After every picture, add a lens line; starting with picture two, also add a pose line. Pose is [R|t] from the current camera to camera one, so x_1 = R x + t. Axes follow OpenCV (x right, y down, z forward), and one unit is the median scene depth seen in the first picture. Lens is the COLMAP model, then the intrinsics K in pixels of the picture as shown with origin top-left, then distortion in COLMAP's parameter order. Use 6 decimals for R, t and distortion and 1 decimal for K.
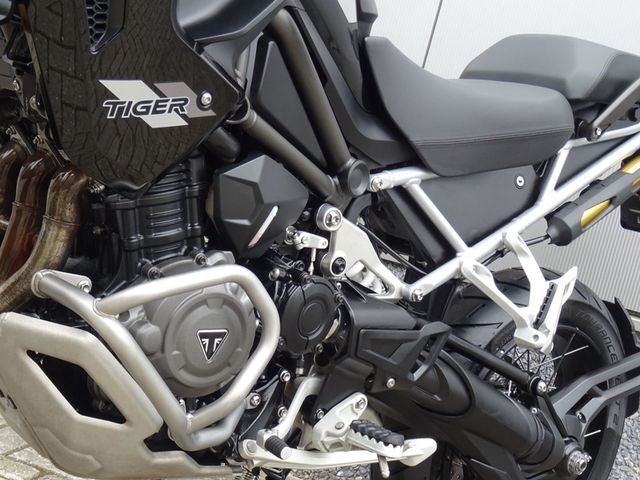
lens RADIAL K [[971.2, 0, 320.0], [0, 971.2, 238.5], [0, 0, 1]] dist [0.009429, 0.000000]
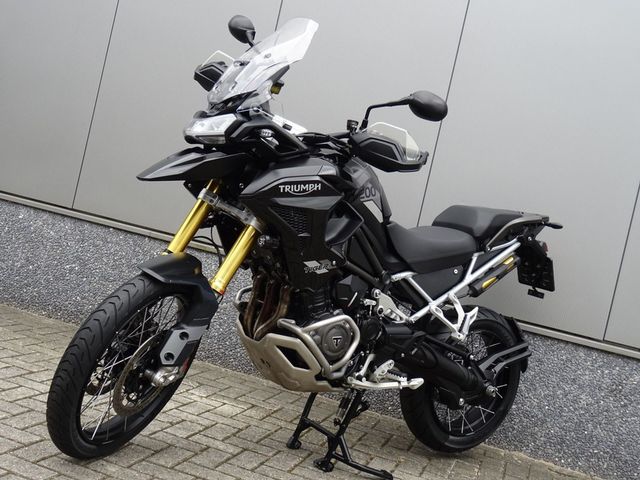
lens RADIAL K [[790.1, 0, 319.5], [0, 790.1, 240.7], [0, 0, 1]] dist [-0.022988, 0.000000]
pose [[0.996190, -0.044495, -0.075000, 0.023496], [0.041854, 0.998459, -0.036427, -0.092391], [0.076505, 0.033149, 0.996518, -1.160031]]
